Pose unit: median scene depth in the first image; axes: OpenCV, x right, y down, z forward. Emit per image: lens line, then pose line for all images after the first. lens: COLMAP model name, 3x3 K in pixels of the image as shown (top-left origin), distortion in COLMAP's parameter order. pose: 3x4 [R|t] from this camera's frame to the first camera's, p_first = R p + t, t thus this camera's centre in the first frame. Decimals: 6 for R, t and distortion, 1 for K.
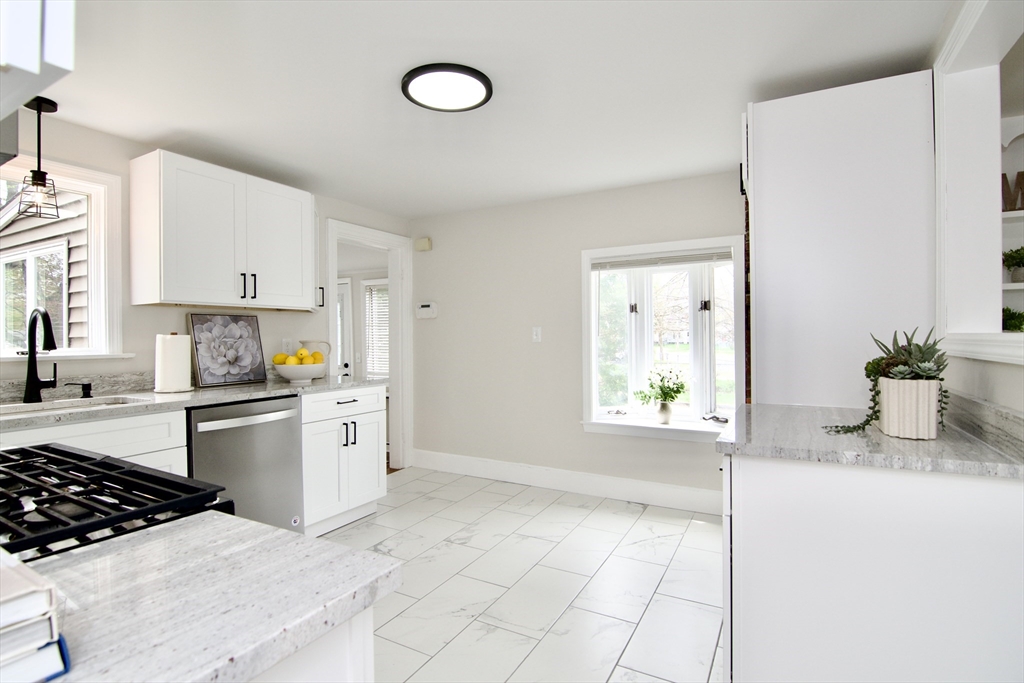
lens RADIAL K [[503.8, 0, 507.3], [0, 503.8, 339.4], [0, 0, 1]] dist [-0.007997, -0.007380]
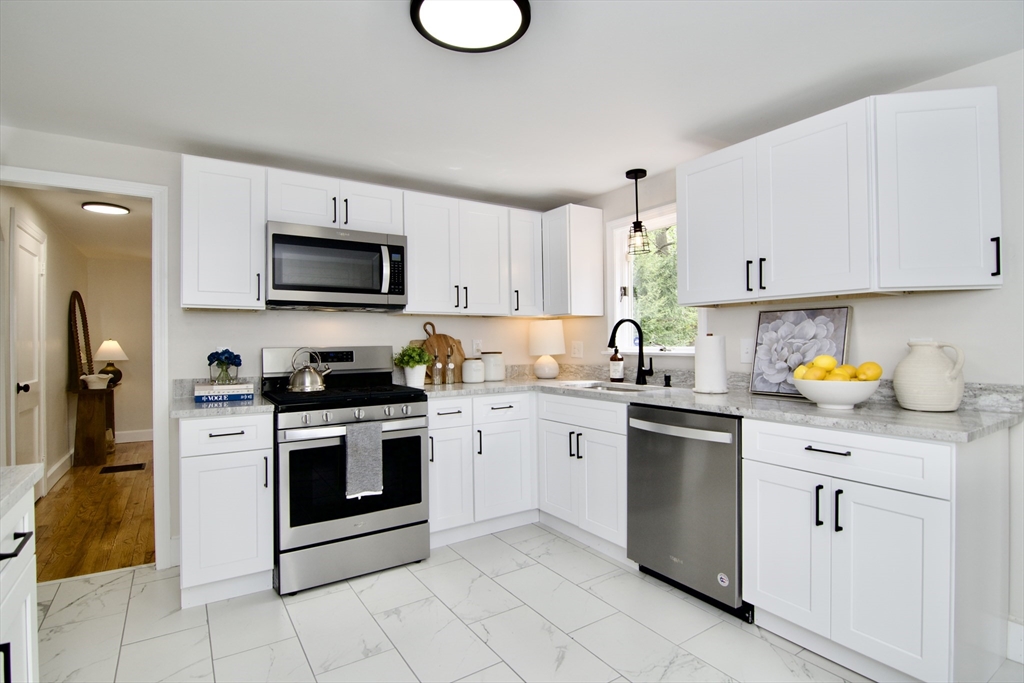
lens RADIAL K [[503.8, 0, 524.2], [0, 503.8, 337.7], [0, 0, 1]] dist [-0.007997, -0.007380]
pose [[-0.450633, 0.006806, -0.892683, 0.345000], [0.010281, 0.999944, 0.002434, -0.010218], [0.892650, -0.008081, -0.450678, 0.947856]]
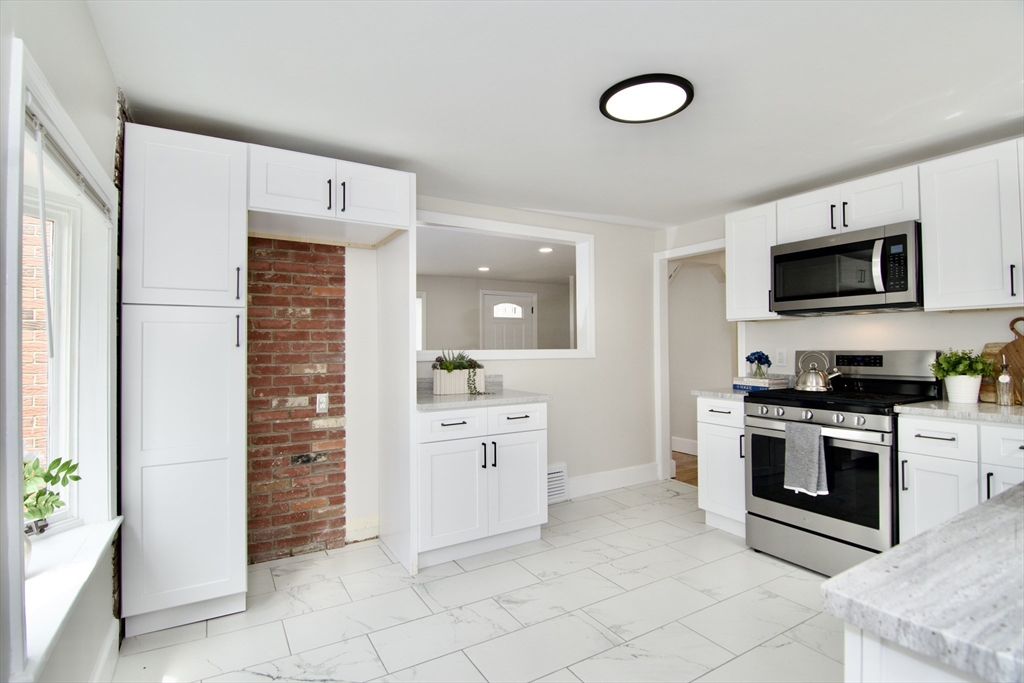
lens RADIAL K [[503.8, 0, 508.5], [0, 503.8, 337.5], [0, 0, 1]] dist [-0.007997, -0.007380]
pose [[-0.861253, 0.025064, 0.507559, -0.254033], [0.015877, 0.999623, -0.022422, -0.007842], [-0.507929, -0.011253, -0.861325, 1.331613]]
